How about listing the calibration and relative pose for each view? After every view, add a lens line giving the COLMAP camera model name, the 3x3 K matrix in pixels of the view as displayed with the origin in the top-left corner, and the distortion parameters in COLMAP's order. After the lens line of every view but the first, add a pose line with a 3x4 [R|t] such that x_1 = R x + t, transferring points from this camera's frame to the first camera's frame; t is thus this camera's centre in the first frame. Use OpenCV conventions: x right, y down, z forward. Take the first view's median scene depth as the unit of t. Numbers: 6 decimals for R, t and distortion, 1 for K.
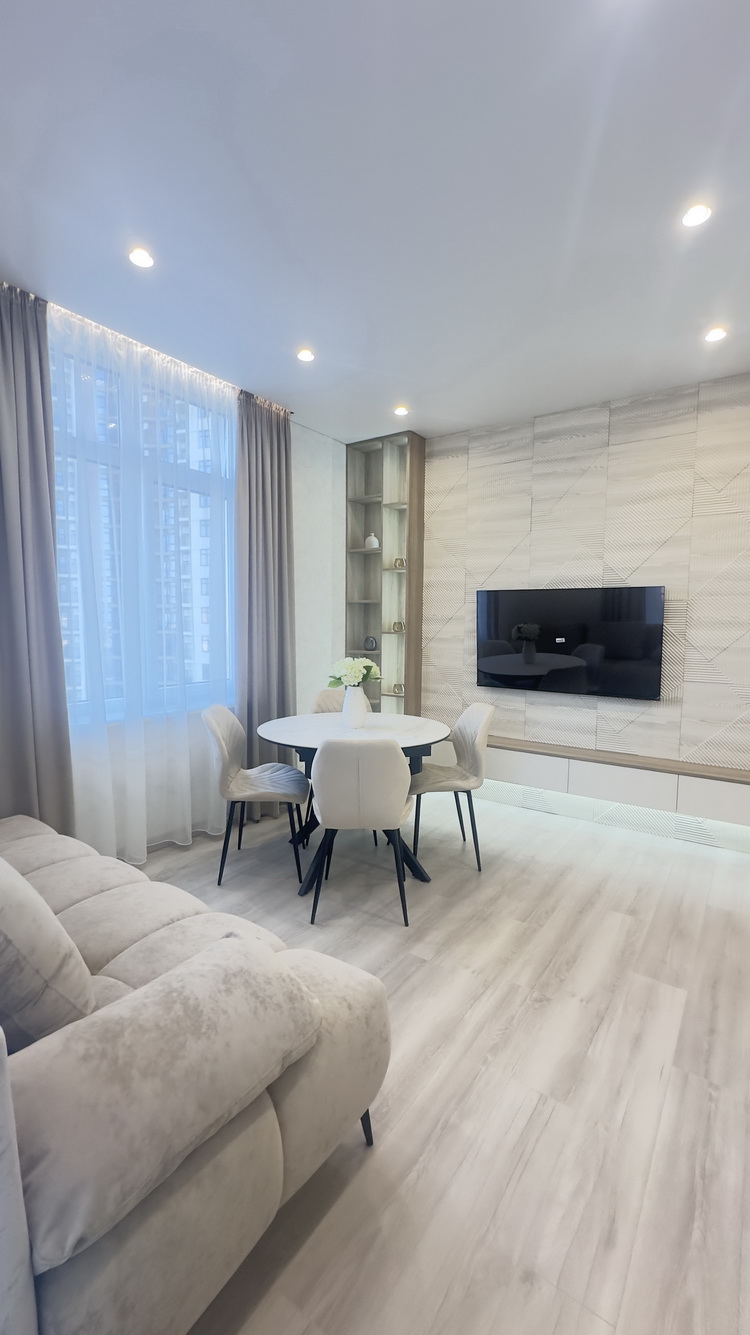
lens RADIAL K [[543.7, 0, 372.6], [0, 543.7, 676.7], [0, 0, 1]] dist [-0.008442, 0.000702]
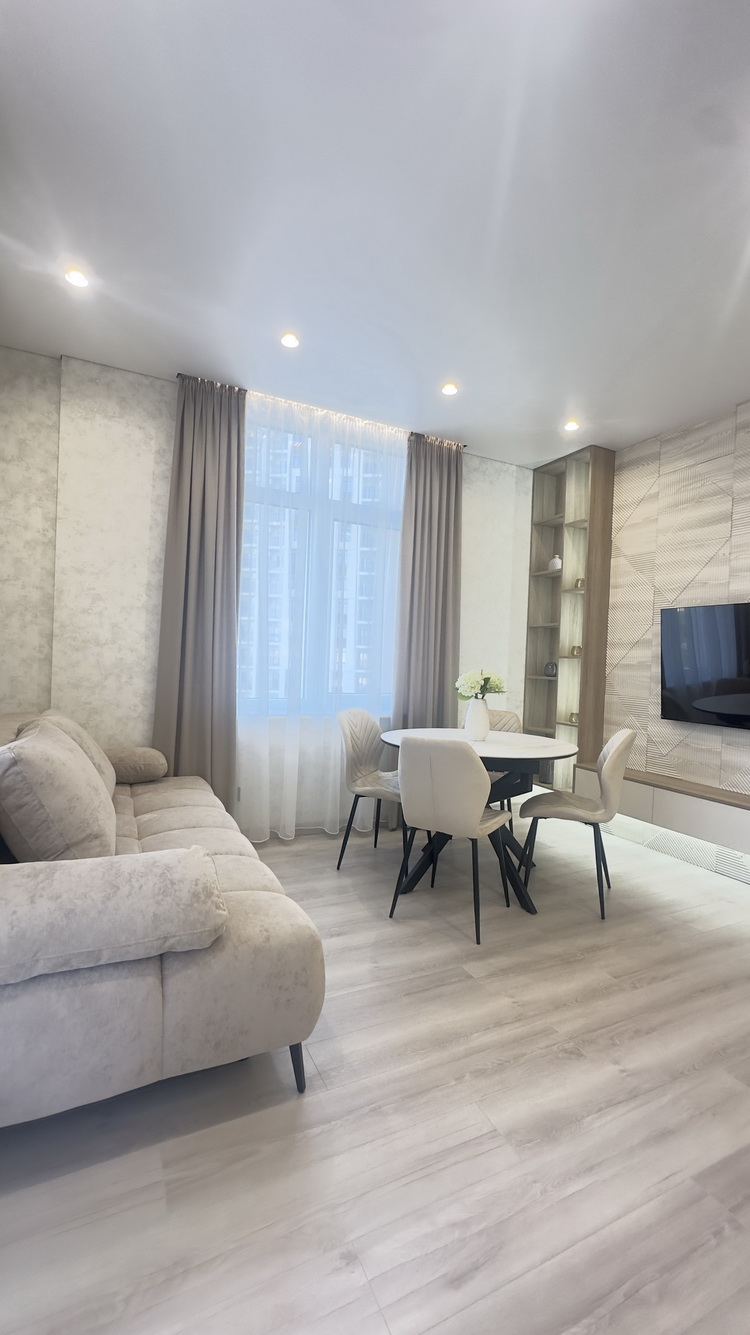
lens RADIAL K [[543.7, 0, 377.4], [0, 543.7, 677.3], [0, 0, 1]] dist [-0.008442, 0.000702]
pose [[0.879567, 0.038691, -0.474199, 0.279725], [-0.077438, 0.995039, -0.062448, 0.055660], [0.469430, 0.091649, 0.878200, 0.034161]]
